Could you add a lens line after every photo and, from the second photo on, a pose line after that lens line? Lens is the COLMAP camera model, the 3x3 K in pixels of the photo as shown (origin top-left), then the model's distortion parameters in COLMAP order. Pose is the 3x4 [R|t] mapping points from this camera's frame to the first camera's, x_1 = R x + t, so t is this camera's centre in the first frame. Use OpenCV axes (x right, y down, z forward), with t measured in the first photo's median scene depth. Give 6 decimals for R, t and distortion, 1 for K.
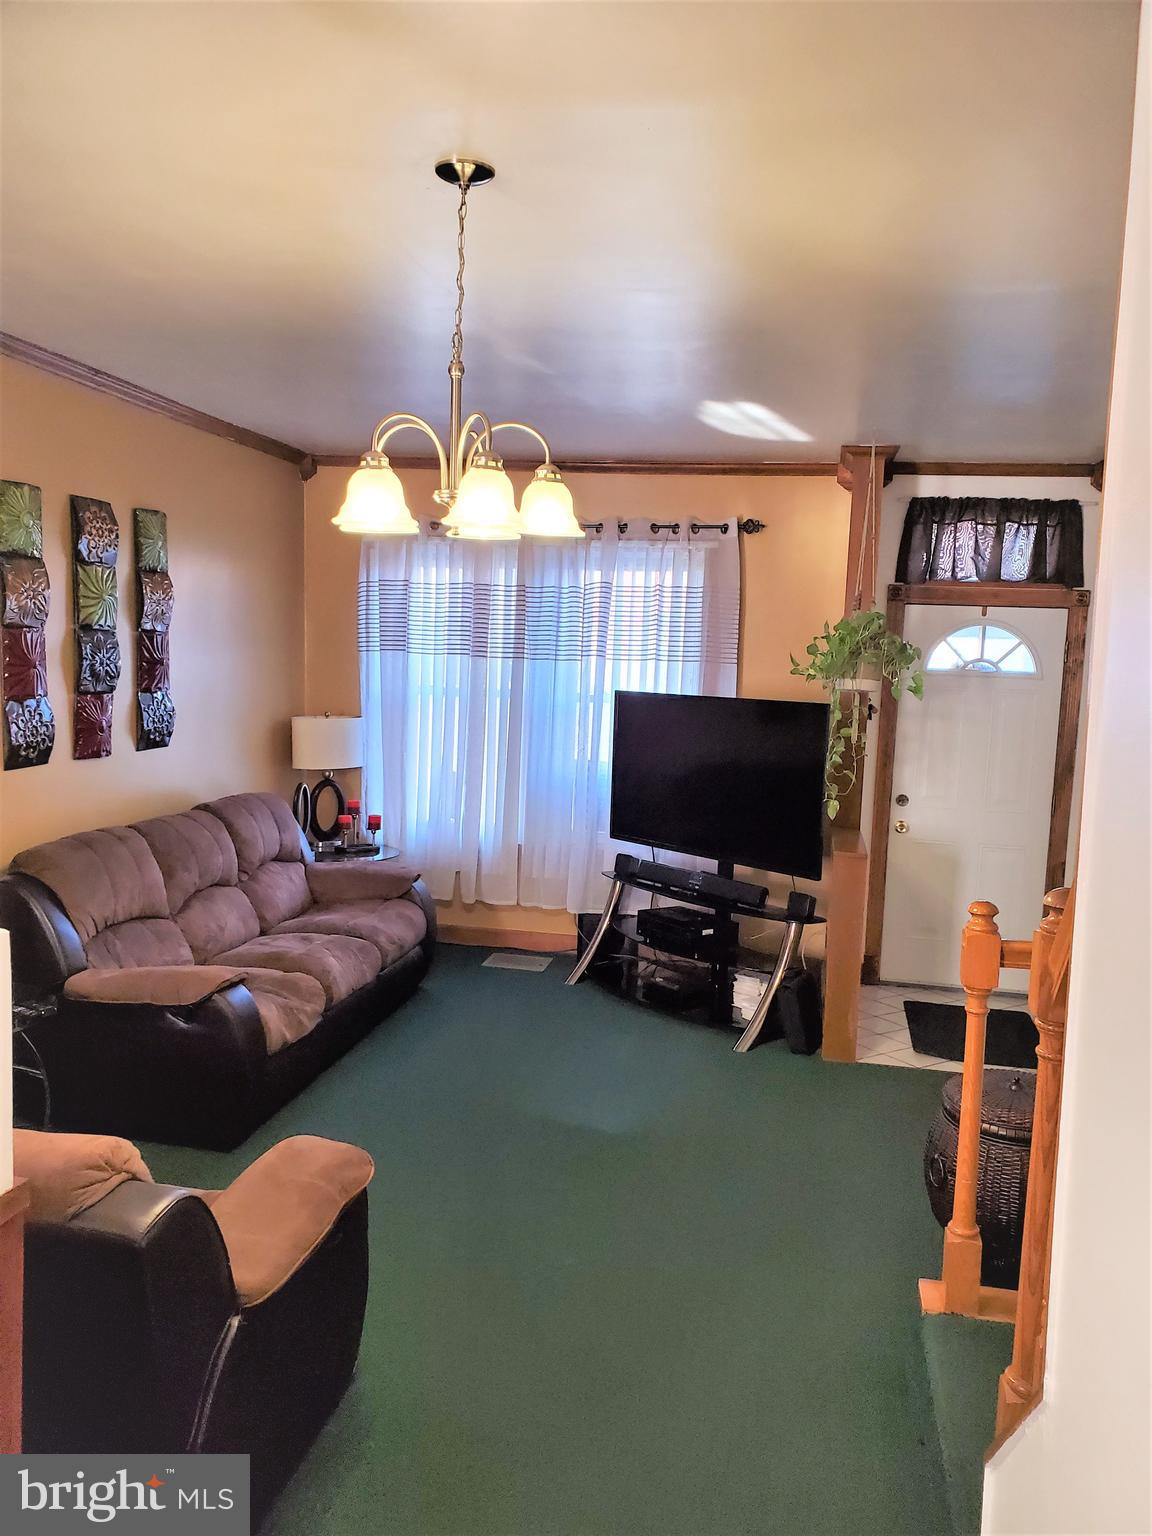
lens RADIAL K [[1209.3, 0, 571.0], [0, 1209.3, 766.0], [0, 0, 1]] dist [0.087294, -0.051260]
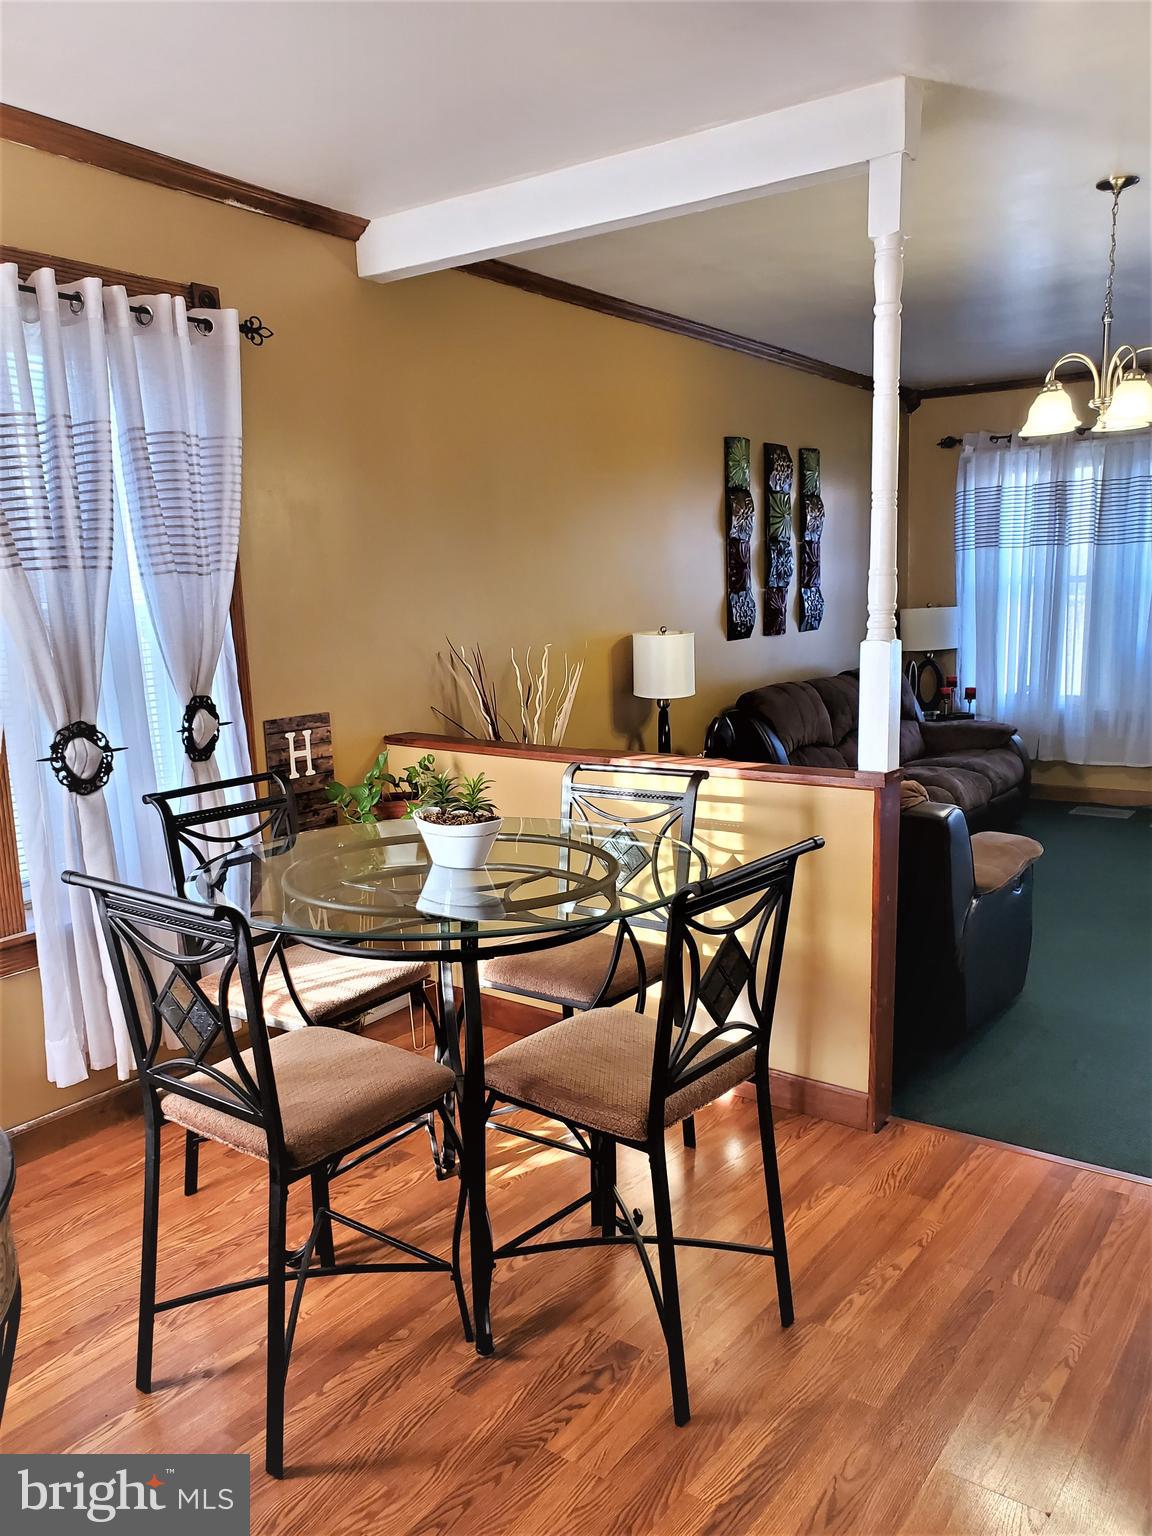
lens RADIAL K [[1209.3, 0, 582.7], [0, 1209.3, 760.4], [0, 0, 1]] dist [0.087294, -0.051260]
pose [[0.916348, -0.001215, -0.400380, -0.035606], [0.018796, 0.999023, 0.039986, 0.067418], [0.399941, -0.044167, 0.915476, -0.308422]]
